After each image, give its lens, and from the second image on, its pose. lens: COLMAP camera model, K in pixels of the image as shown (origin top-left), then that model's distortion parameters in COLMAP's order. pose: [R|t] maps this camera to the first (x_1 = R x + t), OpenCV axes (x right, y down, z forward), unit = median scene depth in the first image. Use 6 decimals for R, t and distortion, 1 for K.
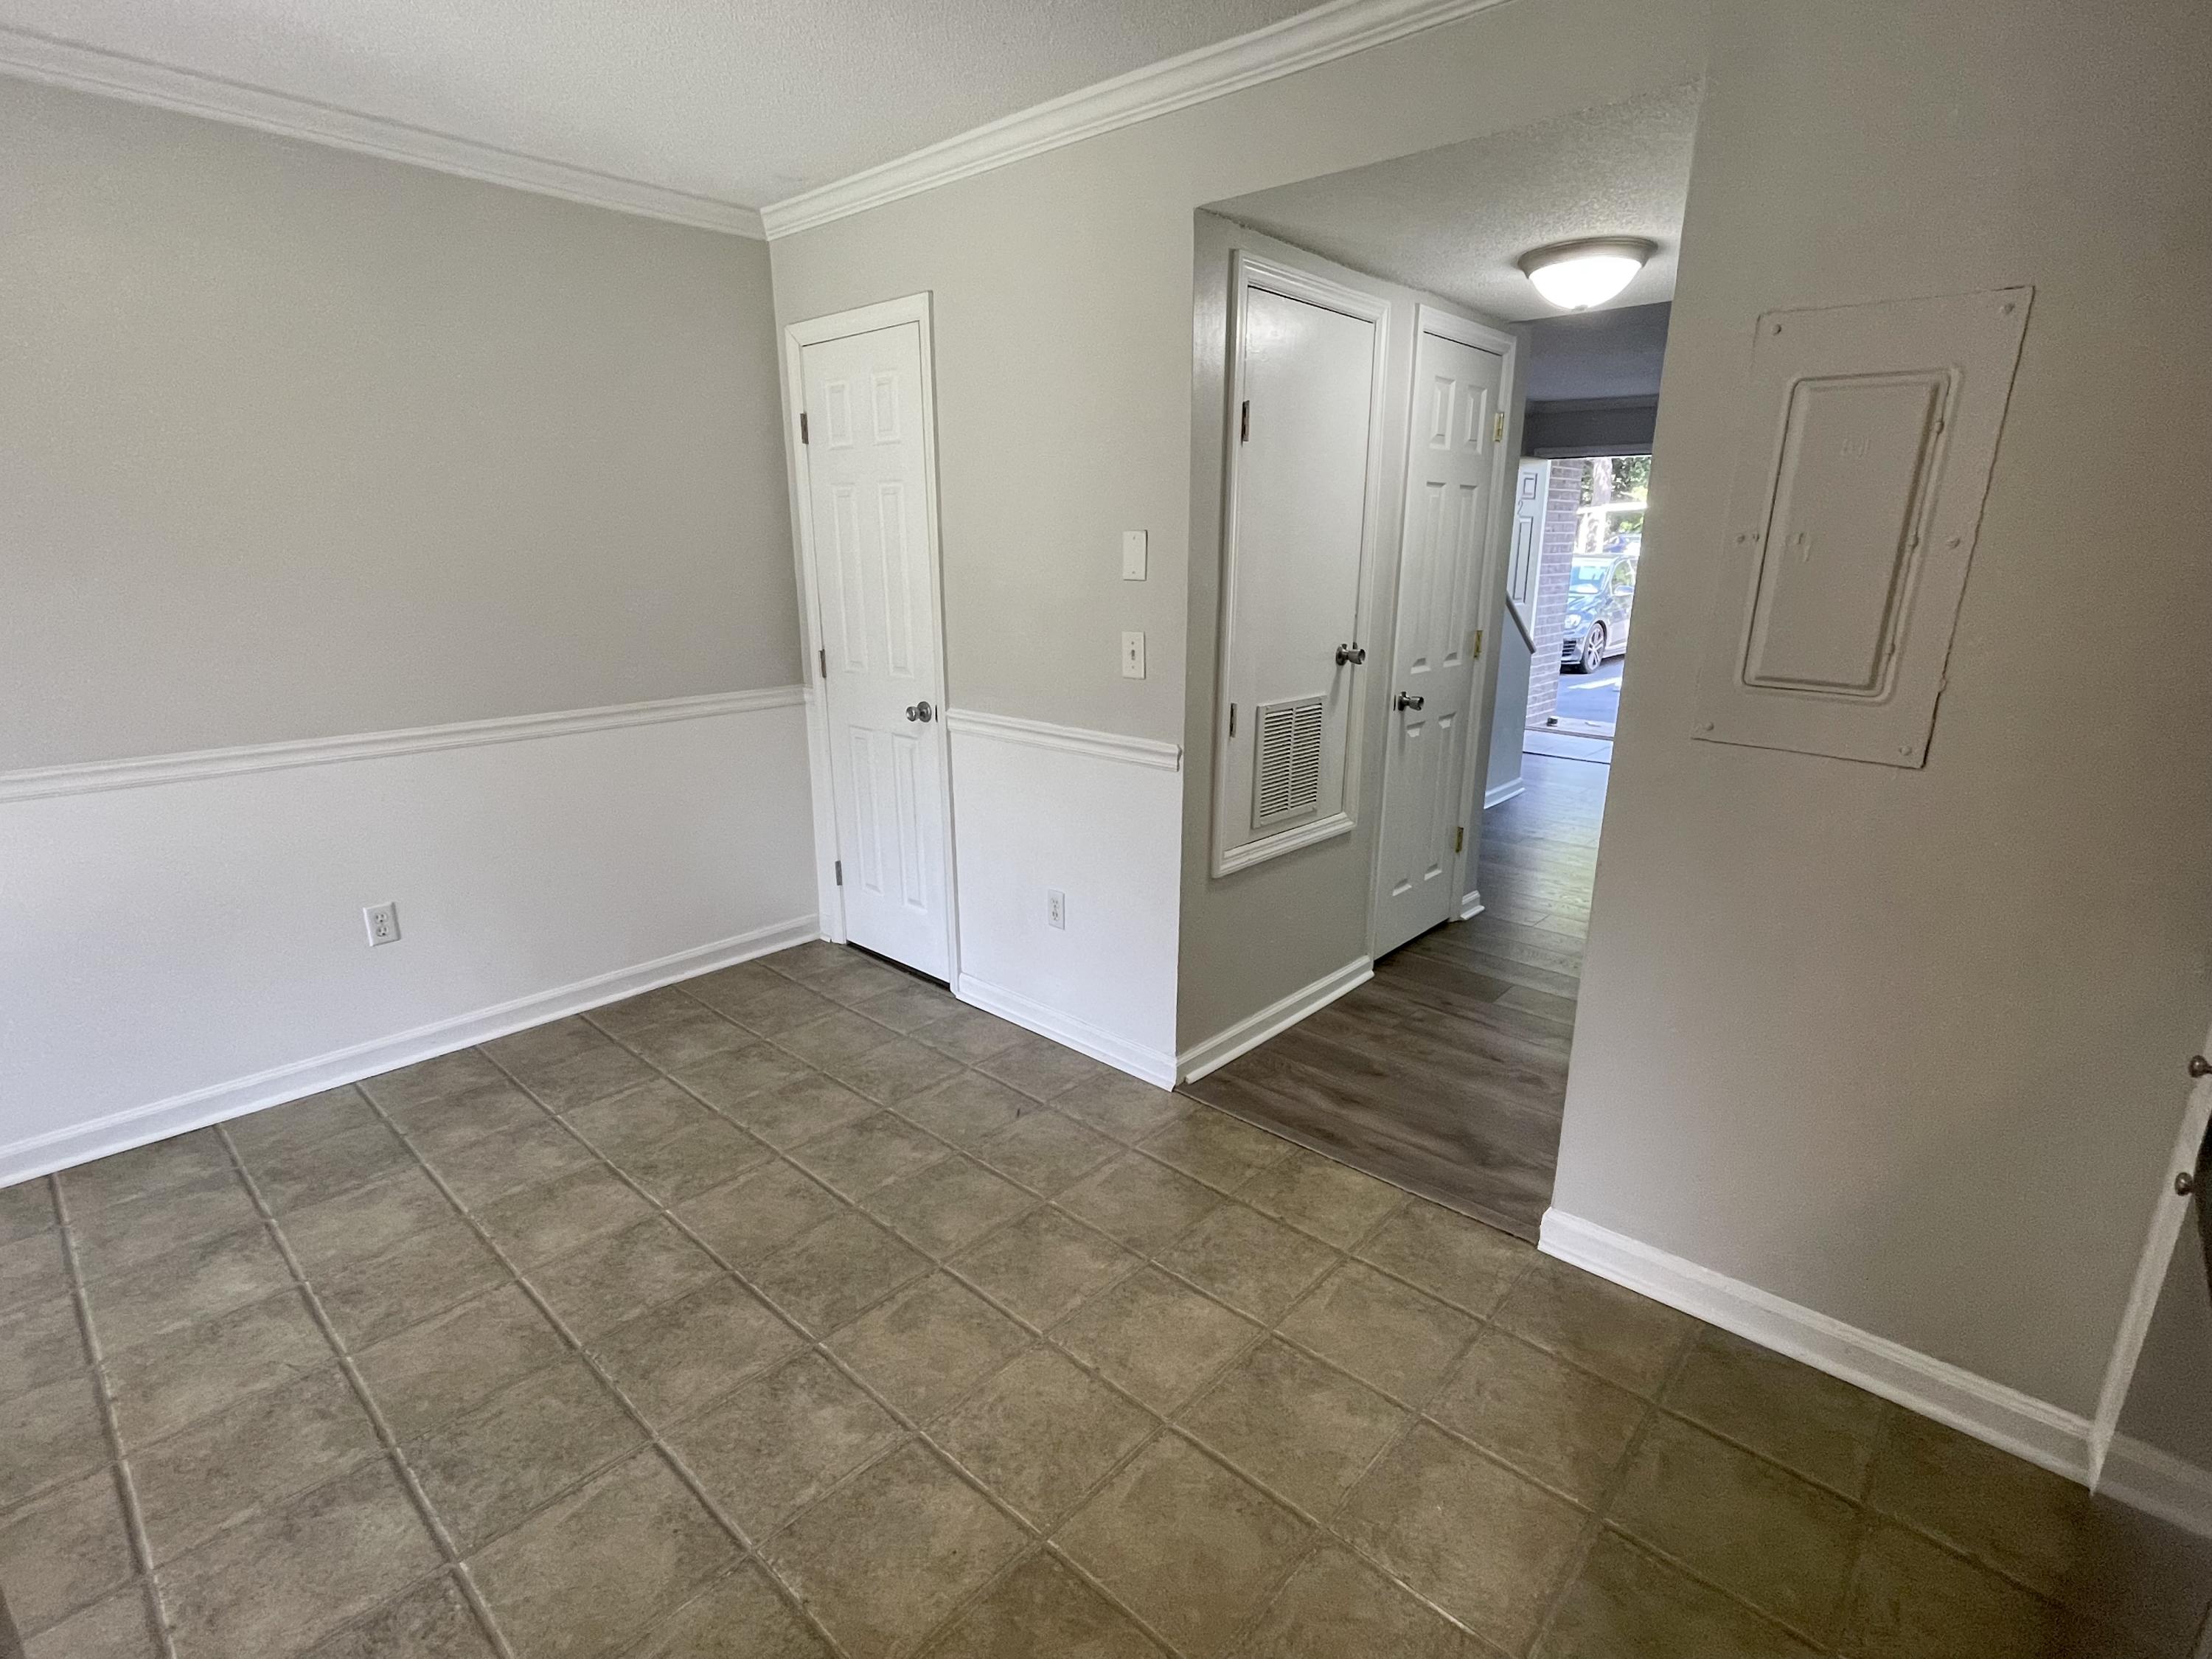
lens RADIAL K [[1070.4, 0, 1107.9], [0, 1070.4, 831.0], [0, 0, 1]] dist [0.000874, 0.002004]
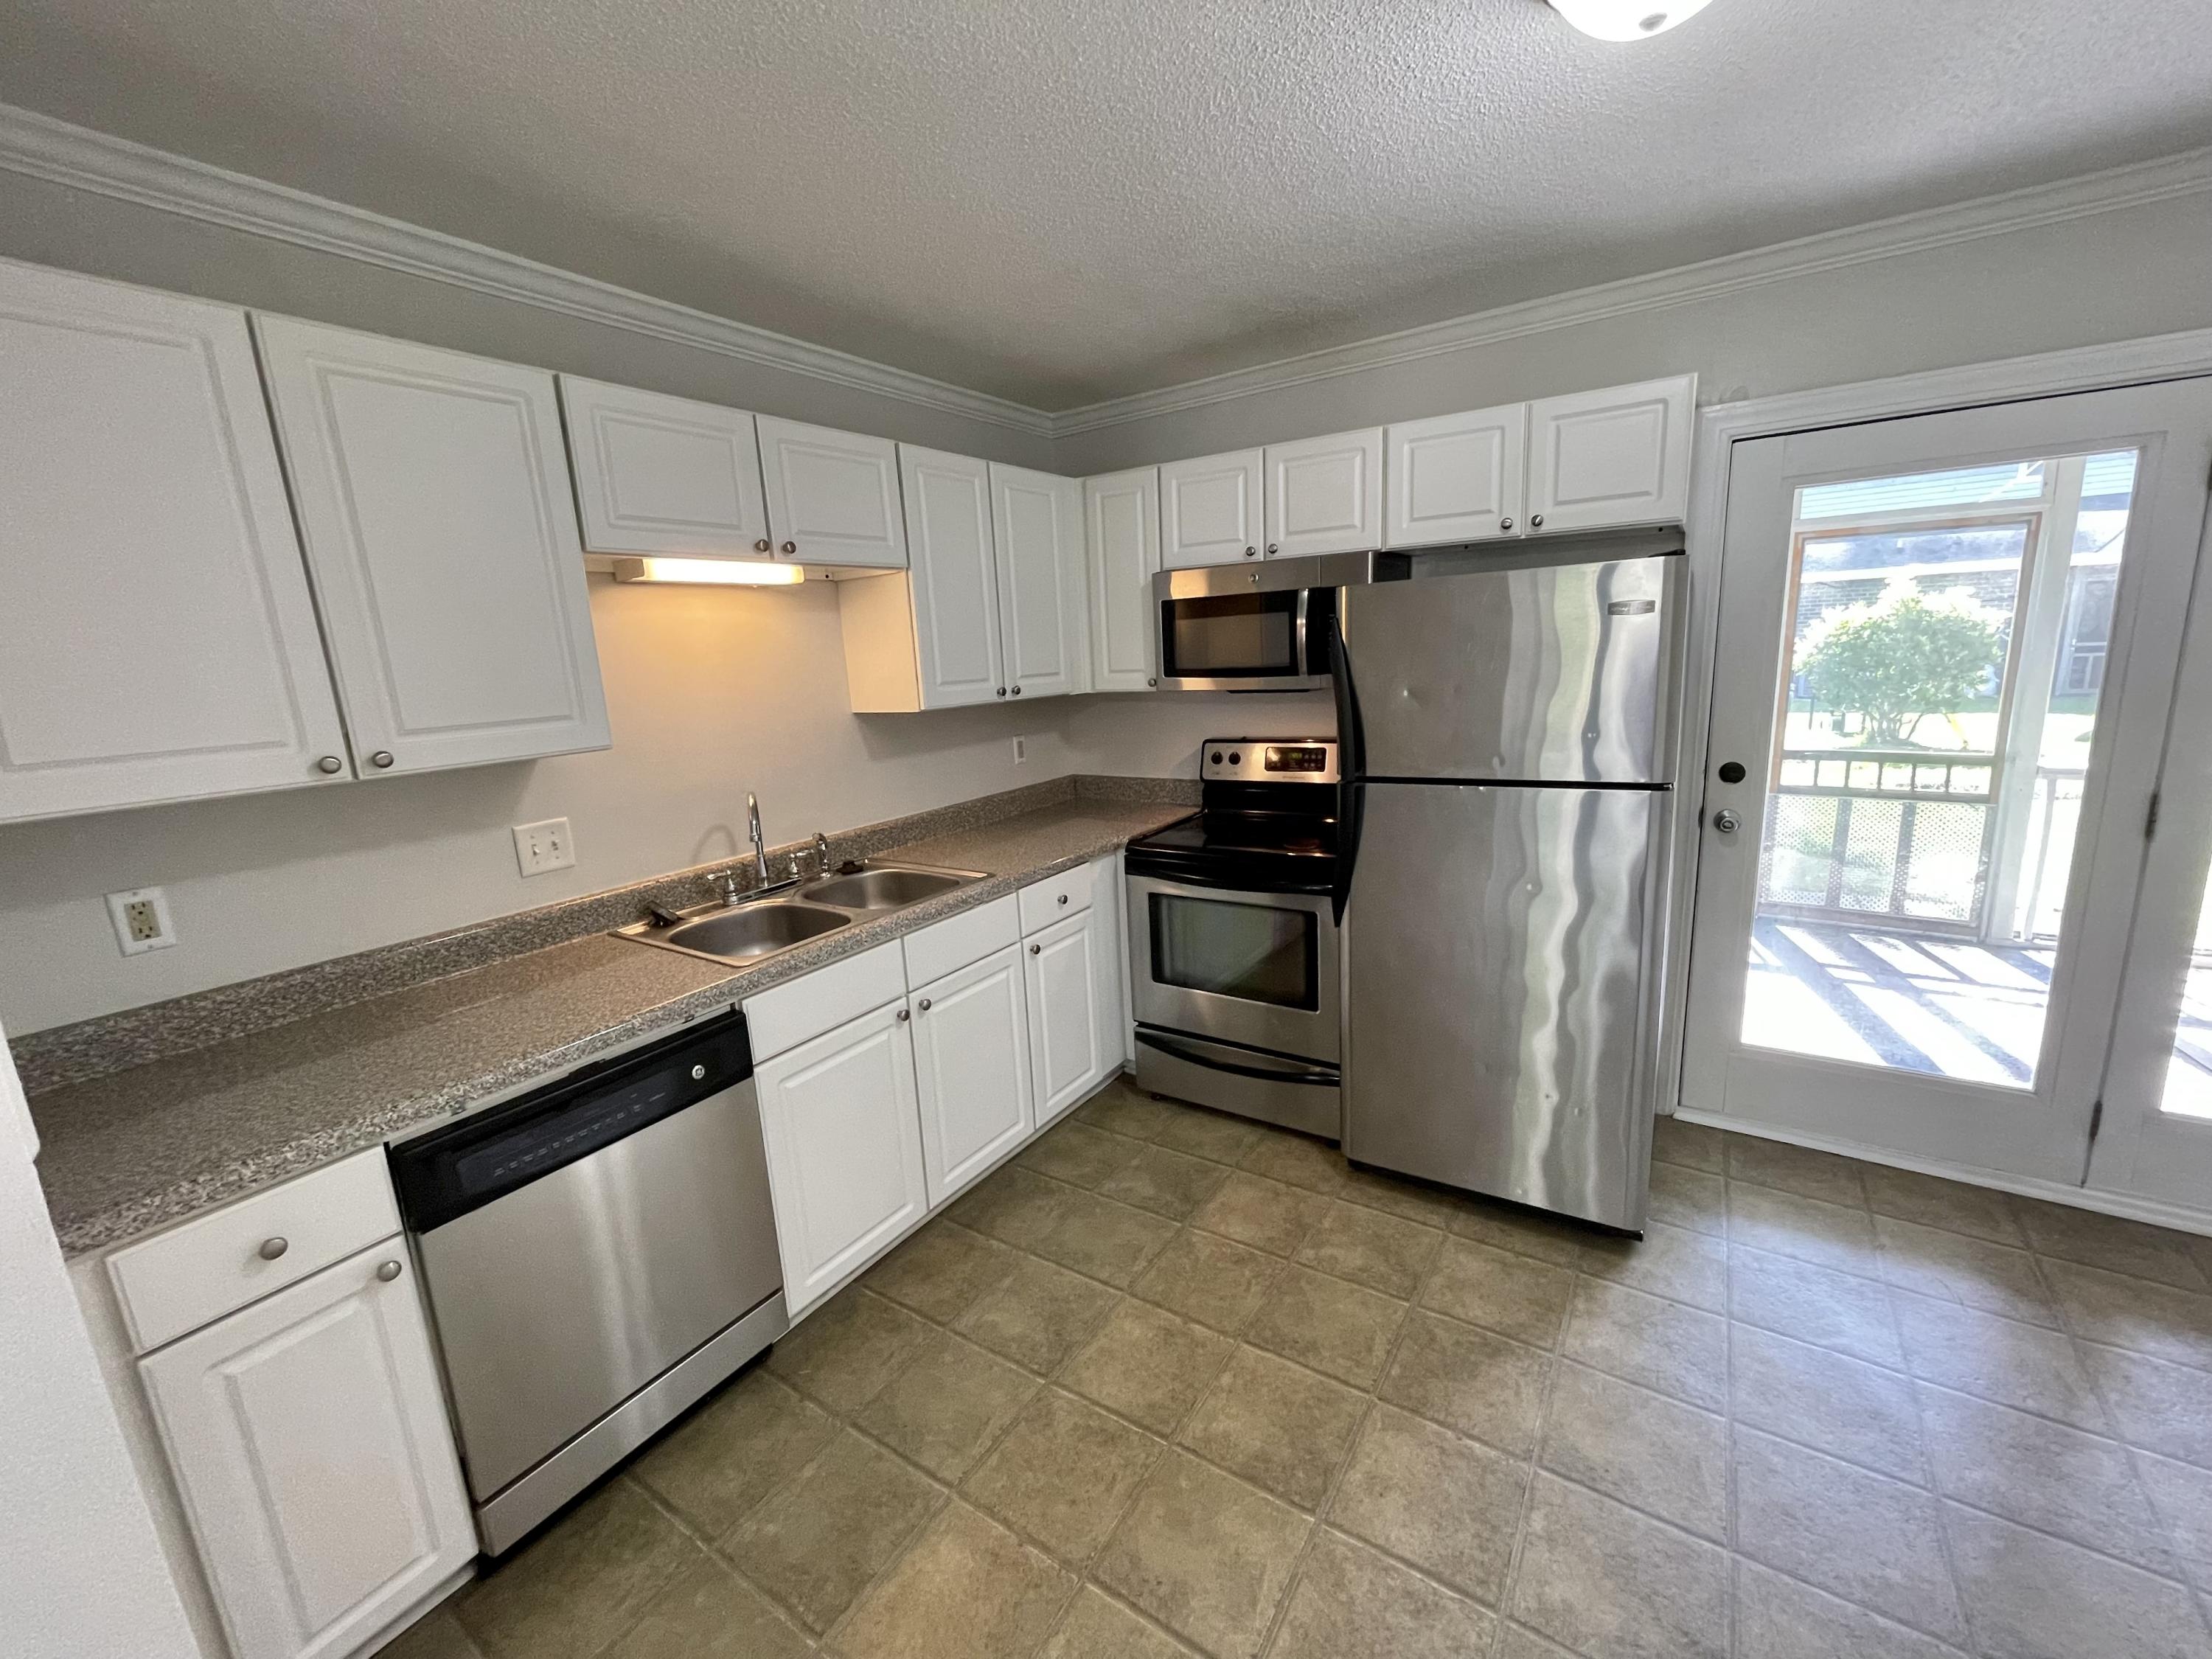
lens RADIAL K [[892.3, 0, 1120.7], [0, 892.3, 831.7], [0, 0, 1]] dist [0.001985, 0.000501]
pose [[-0.984941, 0.080091, -0.153222, 0.181509], [0.001645, 0.890532, 0.454917, -0.347678], [0.172883, 0.447814, -0.877254, 1.096299]]
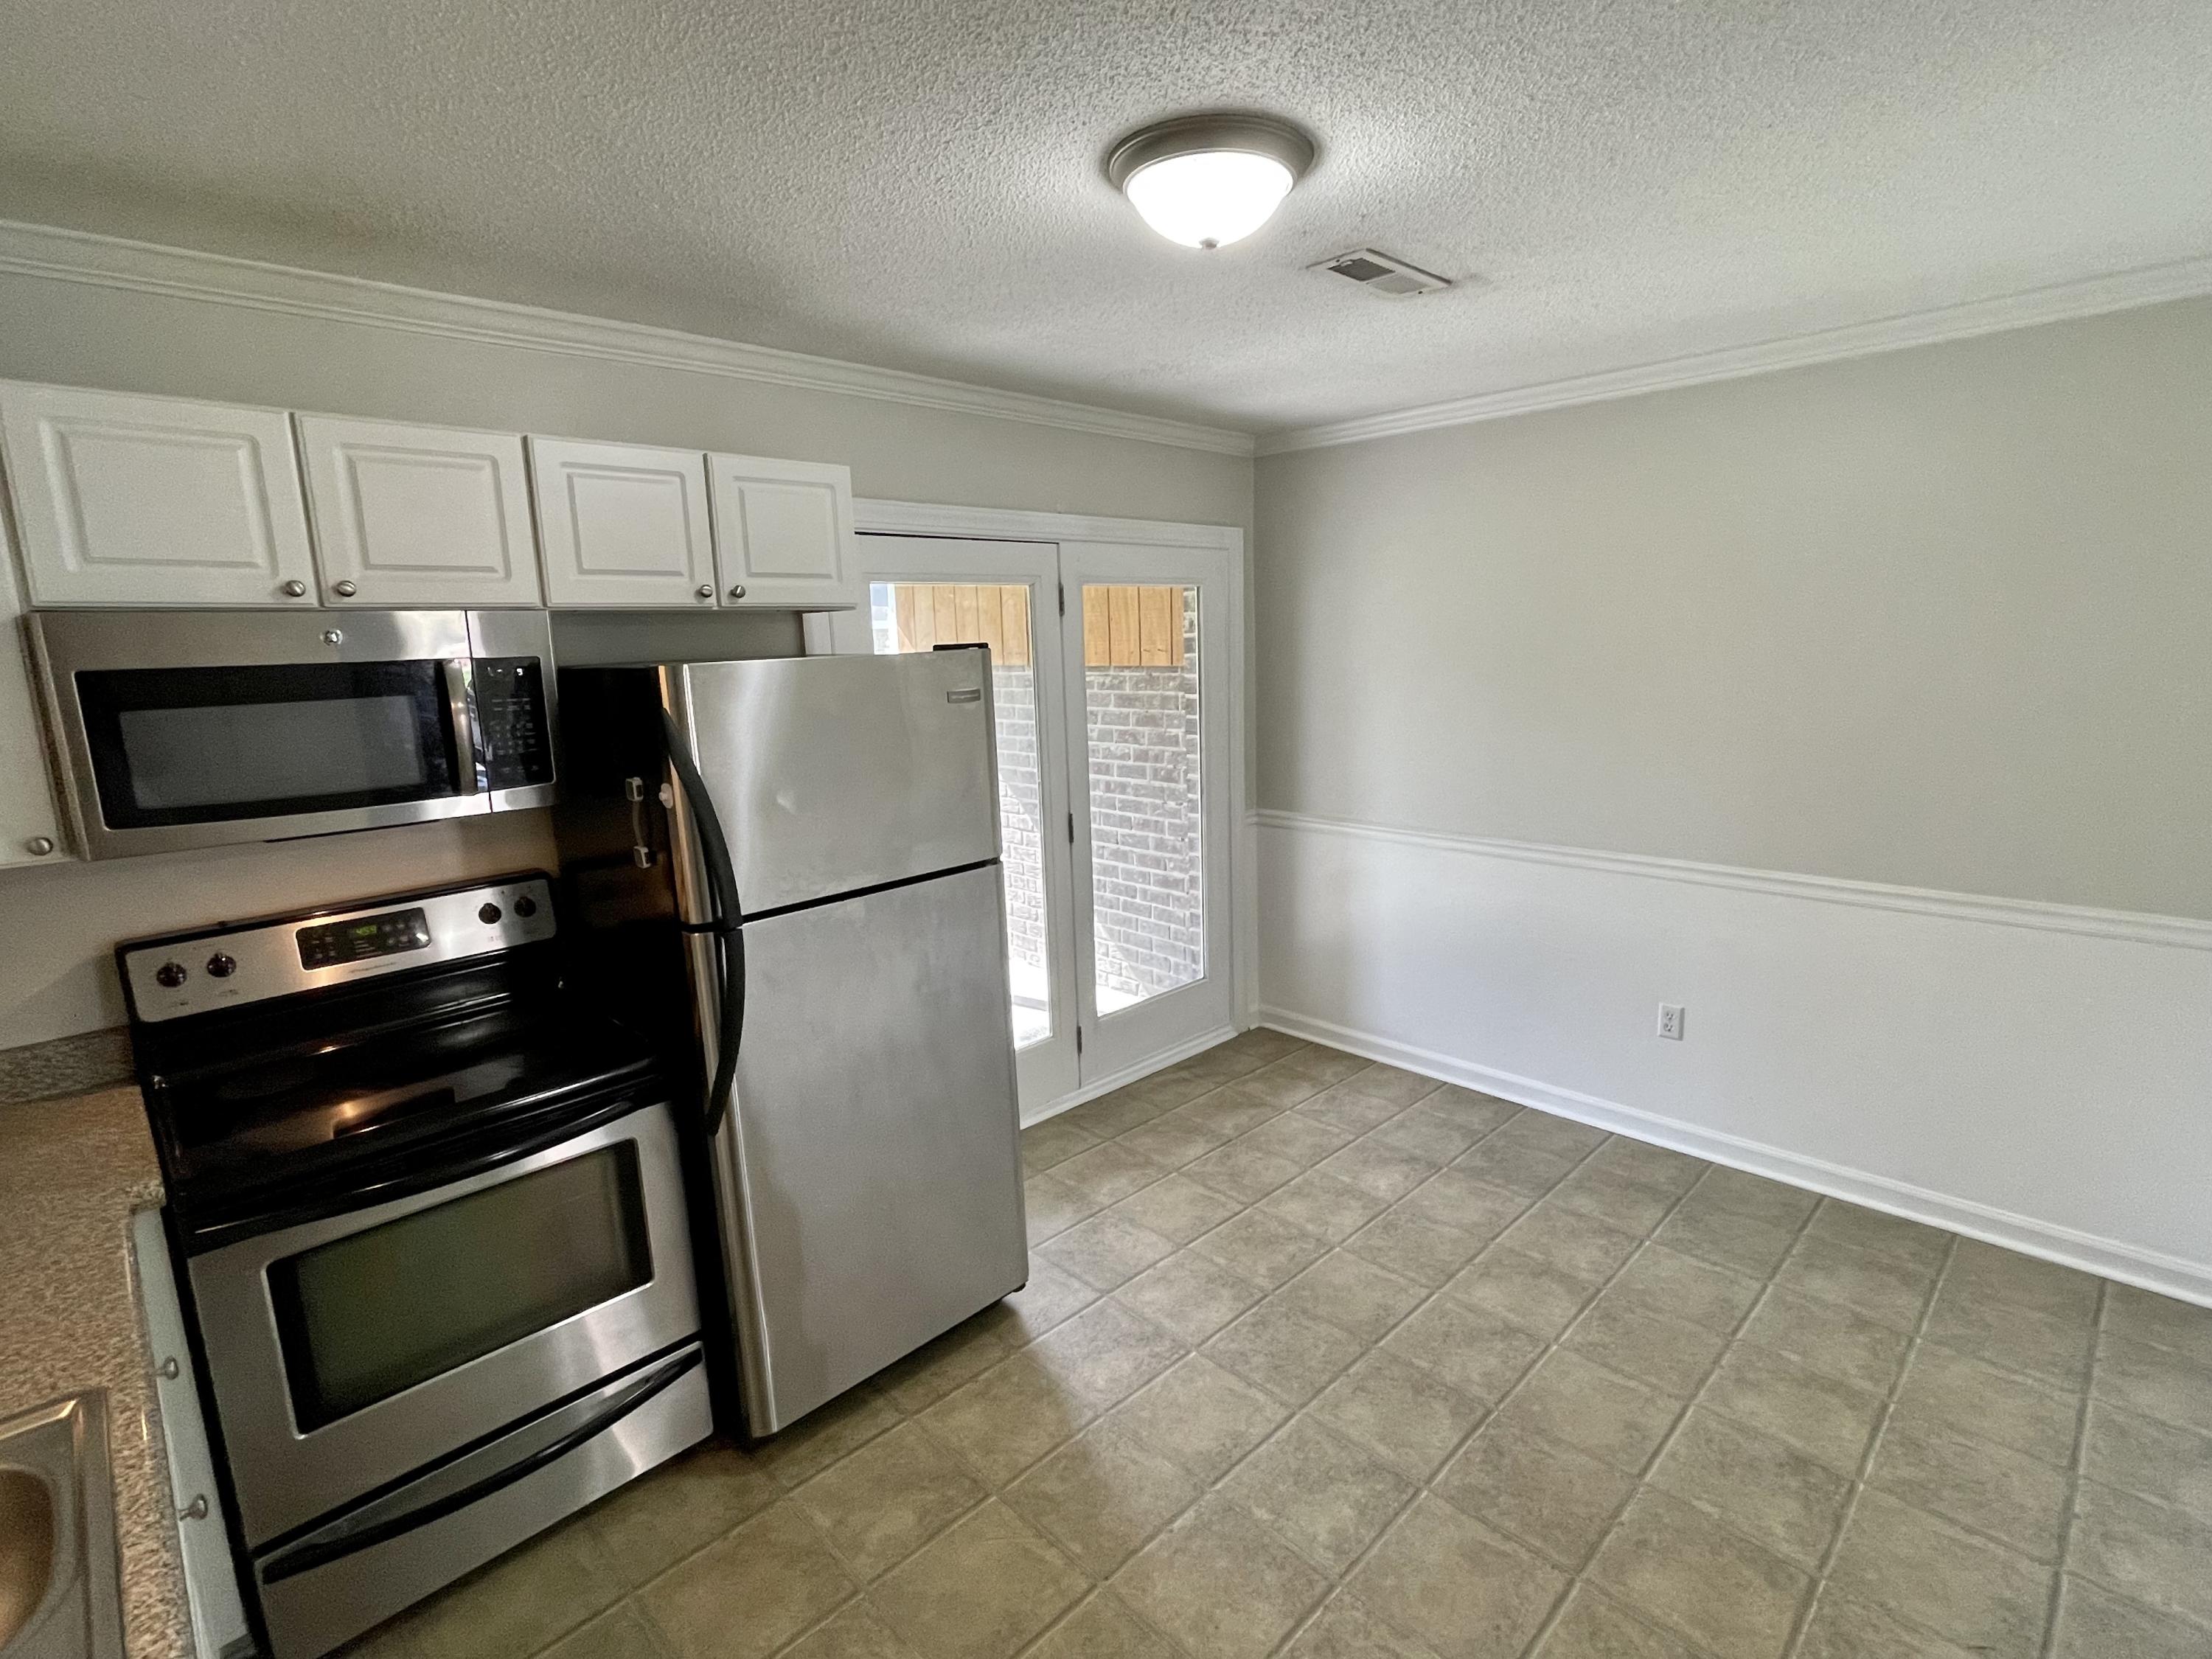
lens RADIAL K [[1070.4, 0, 1099.2], [0, 1070.4, 830.8], [0, 0, 1]] dist [0.000874, 0.002004]
pose [[-0.057519, 0.179777, -0.982024, 0.619009], [-0.233419, 0.953967, 0.188313, -0.248507], [0.970674, 0.240055, -0.012907, 0.496460]]
